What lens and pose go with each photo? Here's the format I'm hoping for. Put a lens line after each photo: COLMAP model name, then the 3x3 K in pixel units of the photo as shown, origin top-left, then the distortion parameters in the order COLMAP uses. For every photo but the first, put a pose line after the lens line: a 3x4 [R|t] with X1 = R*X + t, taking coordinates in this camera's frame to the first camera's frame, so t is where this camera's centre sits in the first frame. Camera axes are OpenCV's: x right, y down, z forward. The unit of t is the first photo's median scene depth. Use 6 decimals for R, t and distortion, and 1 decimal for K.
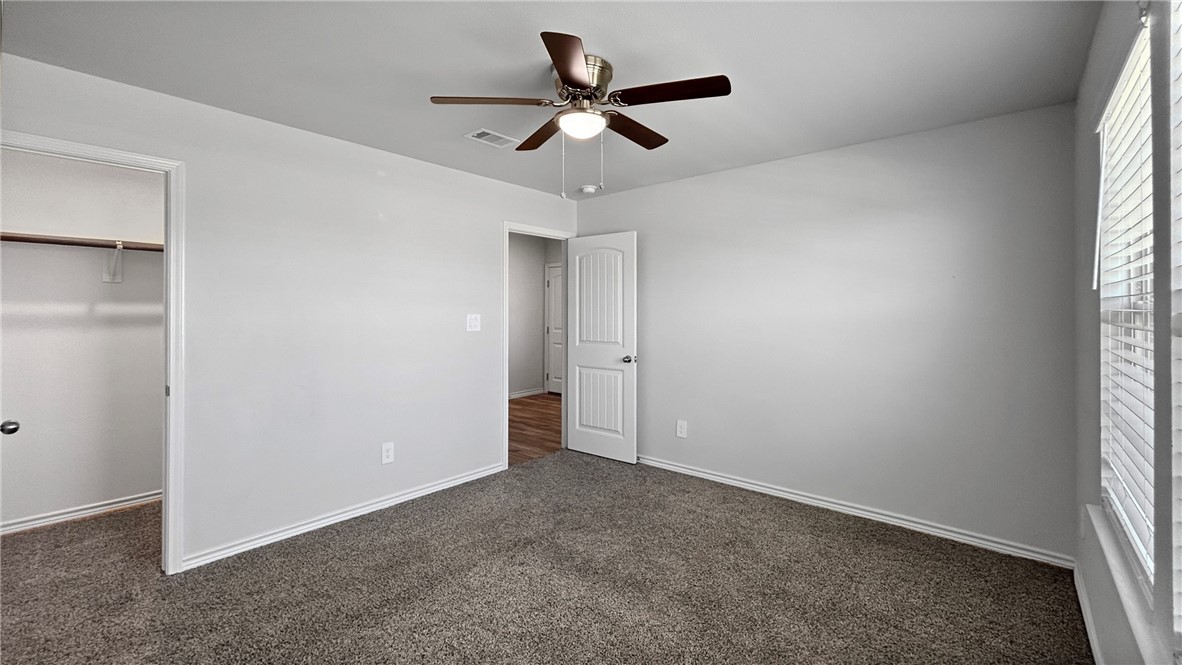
lens RADIAL K [[479.2, 0, 591.0], [0, 479.2, 332.5], [0, 0, 1]] dist [0.001467, 0.000198]
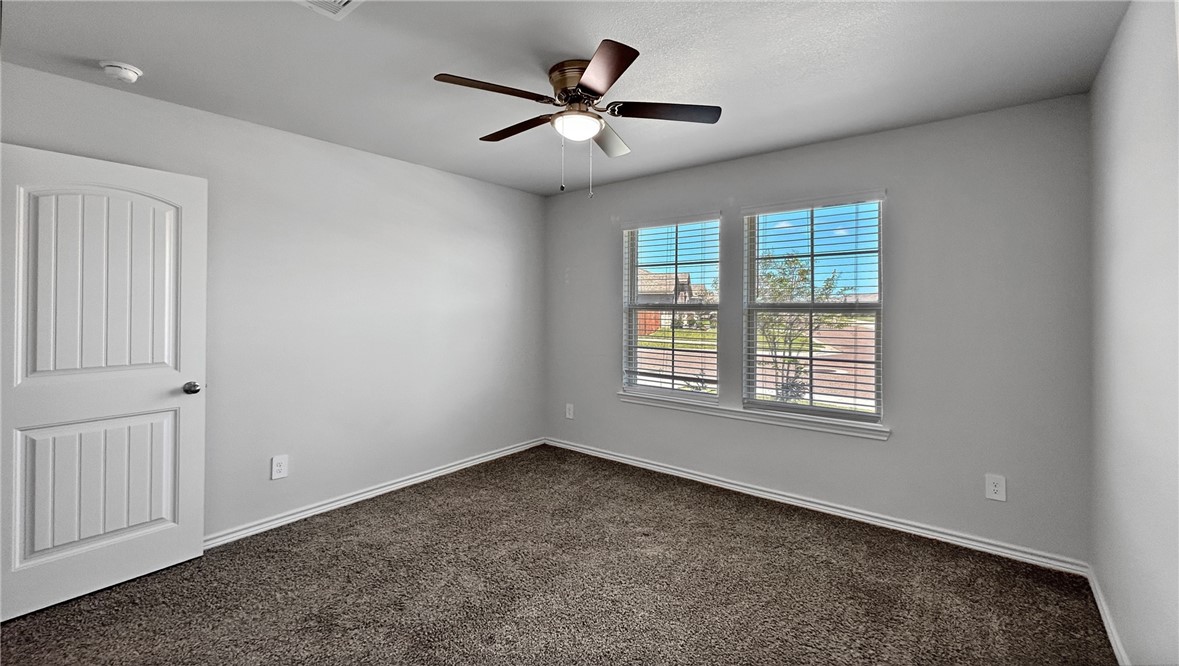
lens RADIAL K [[496.3, 0, 585.3], [0, 496.3, 325.6], [0, 0, 1]] dist [-0.001670, -0.000260]
pose [[-0.041679, -0.038775, 0.998378, -0.563348], [0.036261, 0.998530, 0.040295, -0.029775], [-0.998473, 0.037882, -0.040212, 0.525797]]
